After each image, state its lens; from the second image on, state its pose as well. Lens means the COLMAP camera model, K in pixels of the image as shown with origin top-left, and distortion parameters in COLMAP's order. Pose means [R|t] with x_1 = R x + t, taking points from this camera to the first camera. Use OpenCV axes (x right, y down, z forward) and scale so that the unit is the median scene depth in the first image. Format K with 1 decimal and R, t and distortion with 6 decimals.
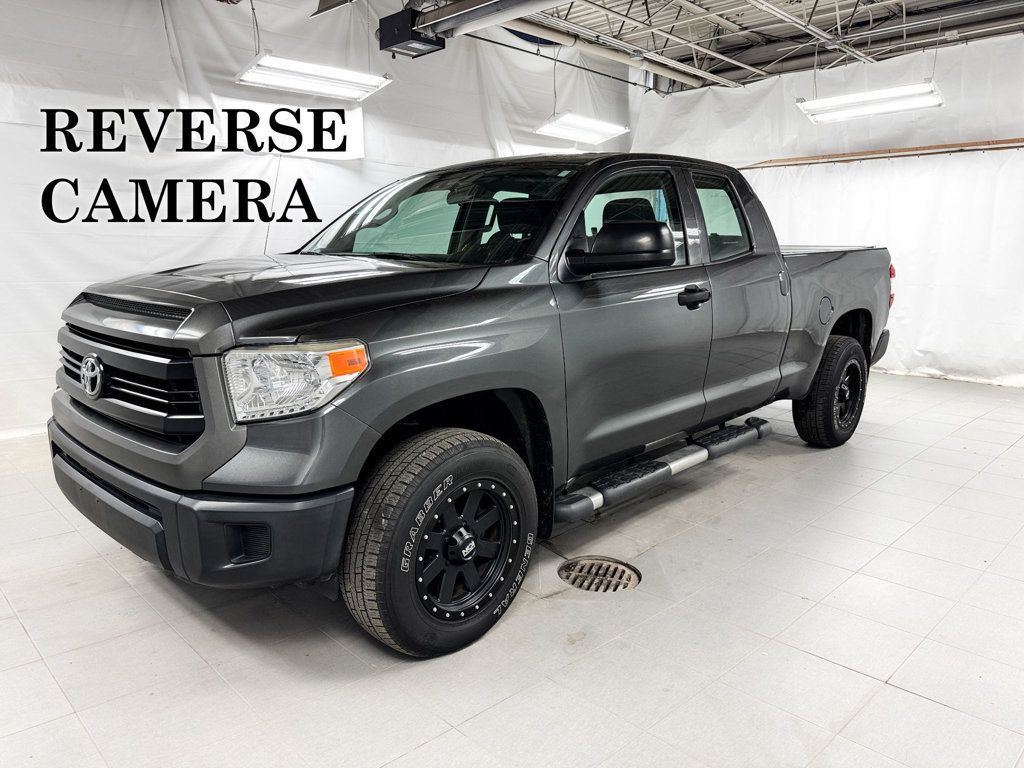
lens RADIAL K [[736.8, 0, 512.0], [0, 736.8, 384.0], [0, 0, 1]] dist [0.002197, -0.002195]
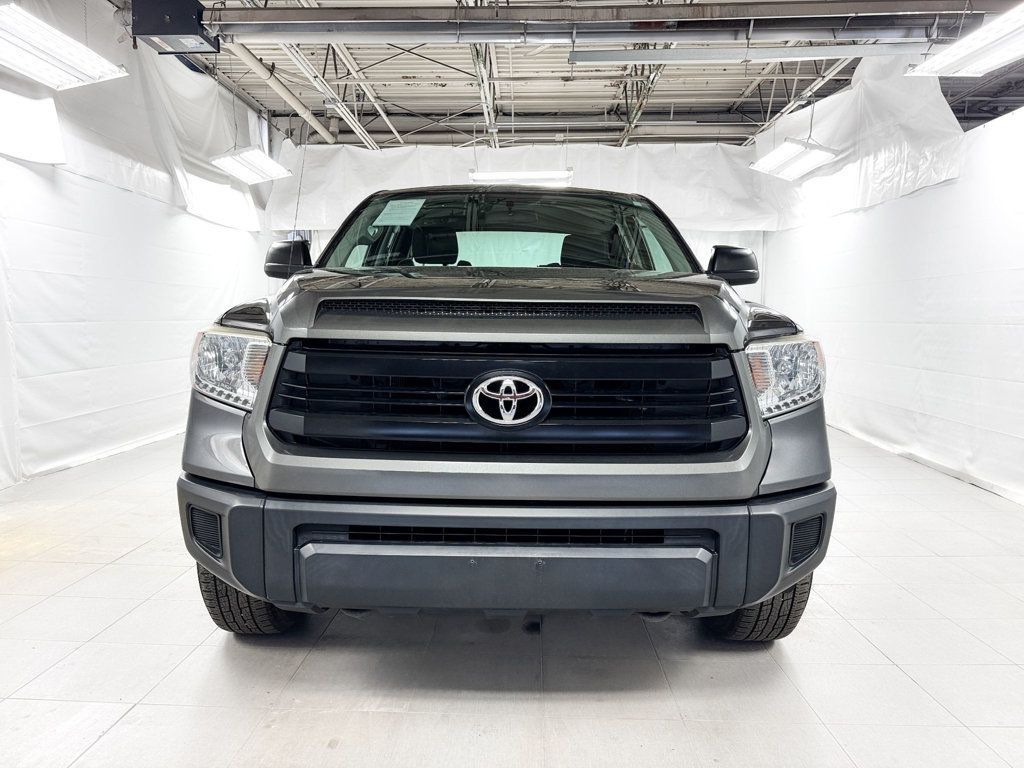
lens RADIAL K [[736.8, 0, 512.0], [0, 736.8, 384.0], [0, 0, 1]] dist [0.002197, -0.002195]
pose [[0.732560, -0.056893, 0.678321, -0.349102], [0.115746, 0.992400, -0.041766, 0.002045], [-0.670789, 0.109109, 0.733578, 0.144540]]
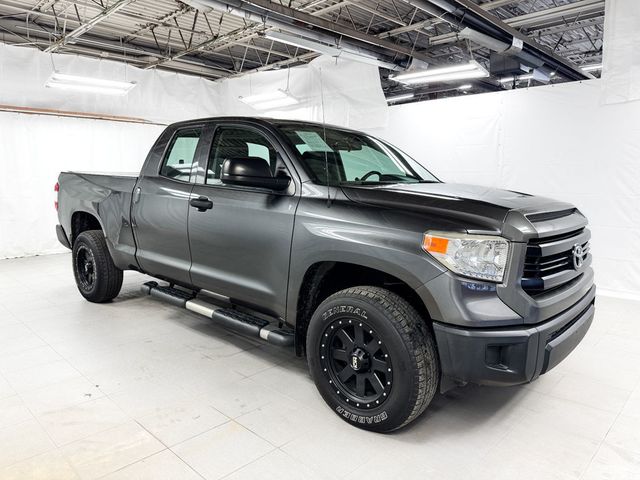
lens RADIAL K [[460.5, 0, 320.0], [0, 460.5, 240.0], [0, 0, 1]] dist [0.002197, -0.002195]
pose [[-0.007149, -0.134019, 0.990953, -0.520328], [0.169208, 0.976526, 0.133288, -0.097727], [-0.985554, 0.168630, 0.015696, 0.525277]]
